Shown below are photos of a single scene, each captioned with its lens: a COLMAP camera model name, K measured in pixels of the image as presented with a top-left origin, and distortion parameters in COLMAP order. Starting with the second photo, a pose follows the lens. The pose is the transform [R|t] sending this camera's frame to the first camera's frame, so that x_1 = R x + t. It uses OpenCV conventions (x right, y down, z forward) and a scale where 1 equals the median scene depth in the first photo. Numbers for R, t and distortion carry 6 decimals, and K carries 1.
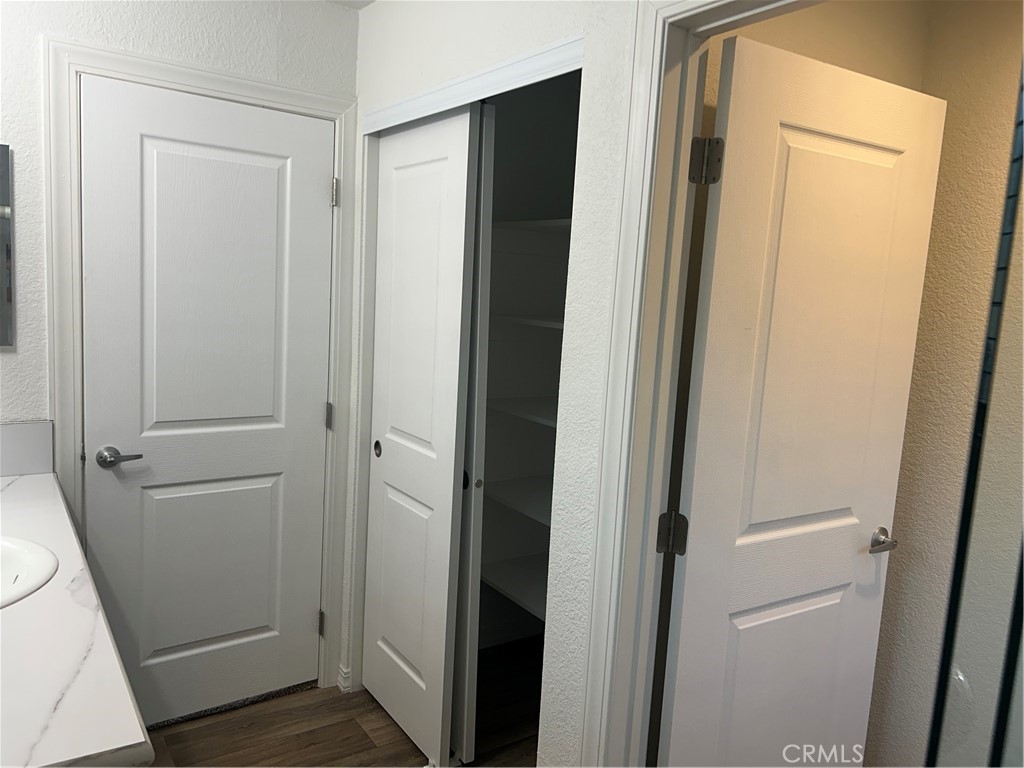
lens RADIAL K [[768.4, 0, 511.8], [0, 768.4, 379.9], [0, 0, 1]] dist [0.066145, -0.068998]
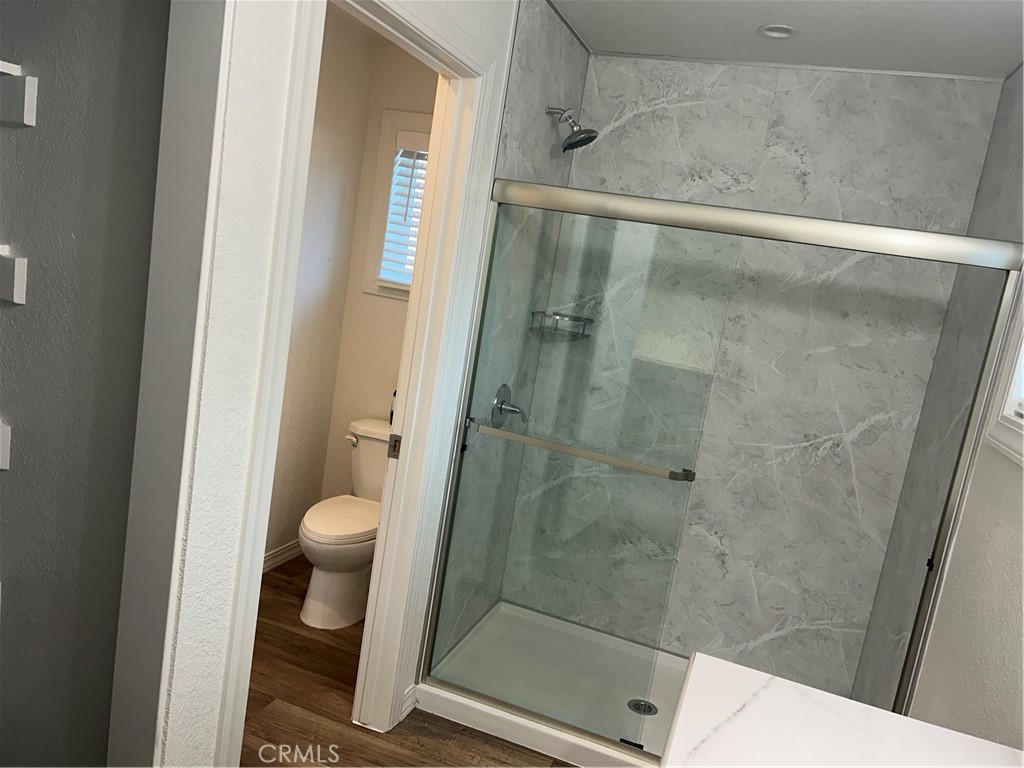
lens RADIAL K [[767.0, 0, 519.9], [0, 767.0, 394.6], [0, 0, 1]] dist [0.053130, -0.058319]
pose [[-0.572471, -0.286670, 0.768178, -0.842538], [-0.090007, 0.953198, 0.288639, -0.237901], [-0.814970, 0.096096, -0.571480, 1.386278]]
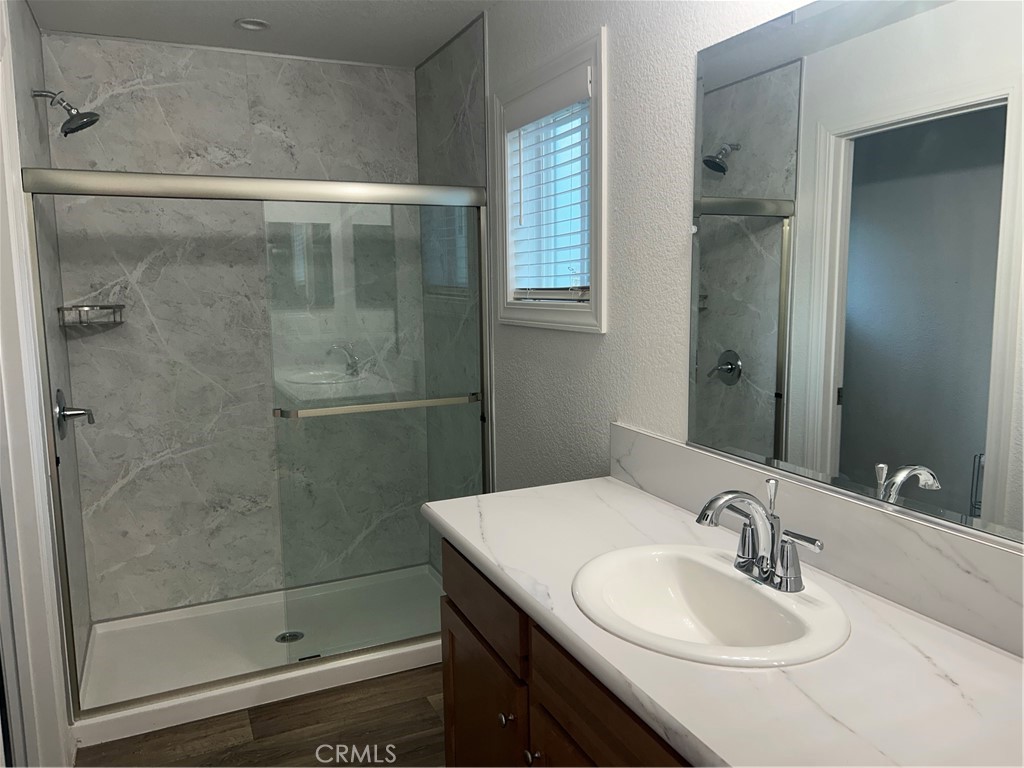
lens RADIAL K [[768.4, 0, 511.8], [0, 768.4, 379.9], [0, 0, 1]] dist [0.066145, -0.068998]
pose [[-0.983747, -0.067497, 0.166389, -0.770319], [-0.021822, 0.964732, 0.262329, -0.231124], [-0.178227, 0.254434, -0.950525, 1.576940]]
